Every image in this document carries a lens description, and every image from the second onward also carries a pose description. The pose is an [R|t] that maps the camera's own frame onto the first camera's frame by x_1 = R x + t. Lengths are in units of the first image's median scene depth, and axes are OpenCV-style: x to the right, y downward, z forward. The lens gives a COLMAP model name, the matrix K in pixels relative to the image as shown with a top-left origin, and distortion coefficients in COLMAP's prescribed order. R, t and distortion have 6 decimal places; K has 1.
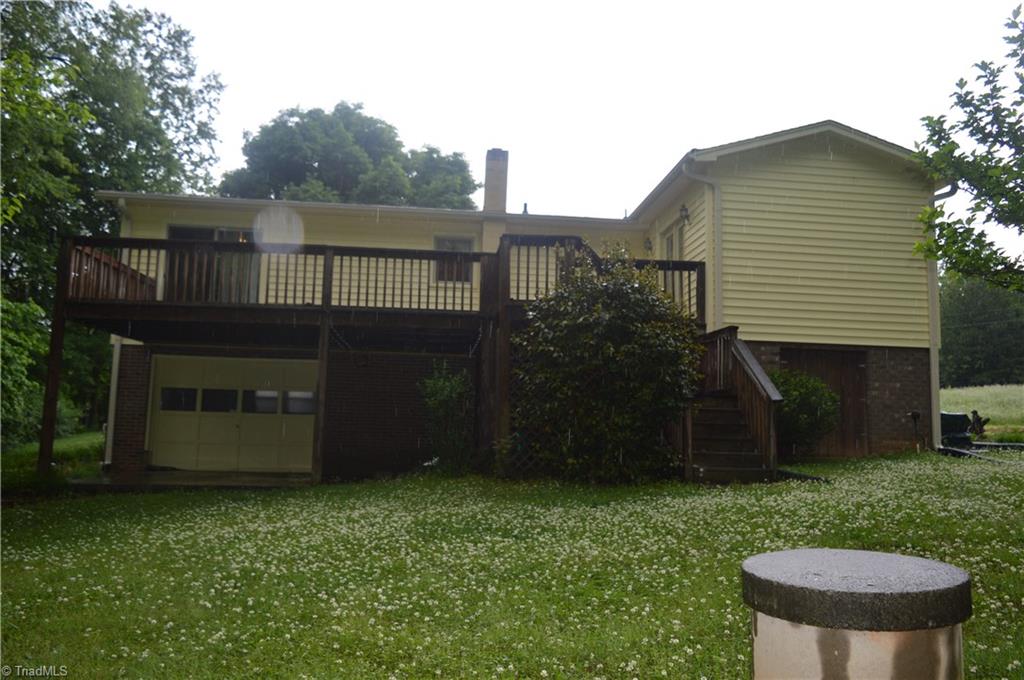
lens RADIAL K [[805.6, 0, 513.0], [0, 805.6, 339.0], [0, 0, 1]] dist [-0.012637, -0.002639]
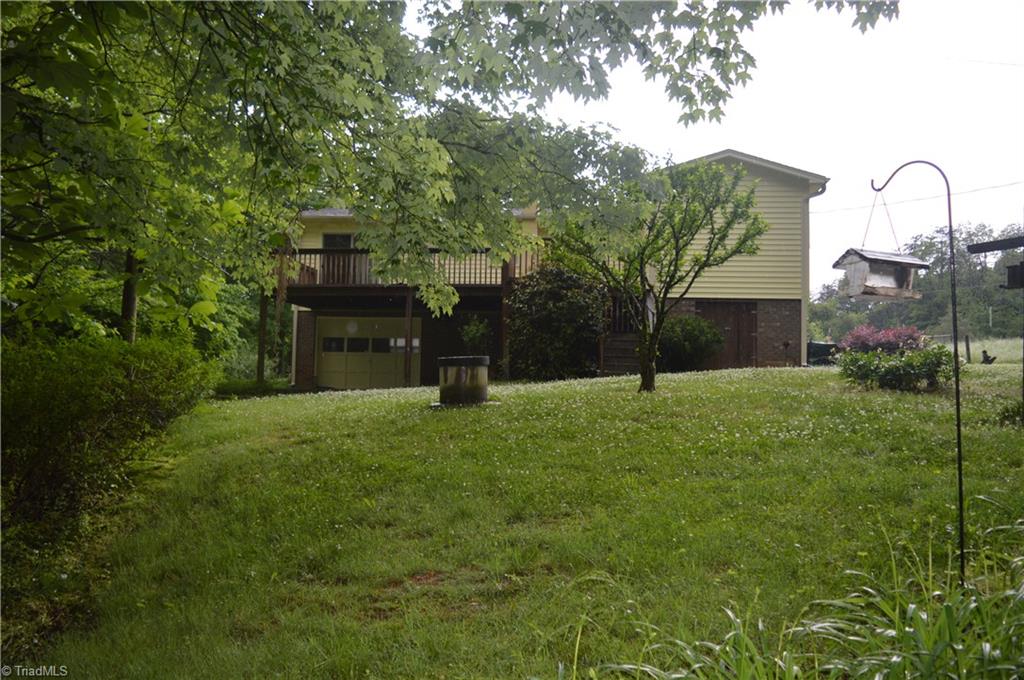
lens RADIAL K [[805.6, 0, 511.6], [0, 805.6, 340.7], [0, 0, 1]] dist [-0.012637, -0.002639]
pose [[0.980252, -0.017705, -0.196957, 0.248608], [0.027349, 0.998551, 0.046354, 0.004034], [0.195850, -0.050825, 0.979316, -0.499478]]
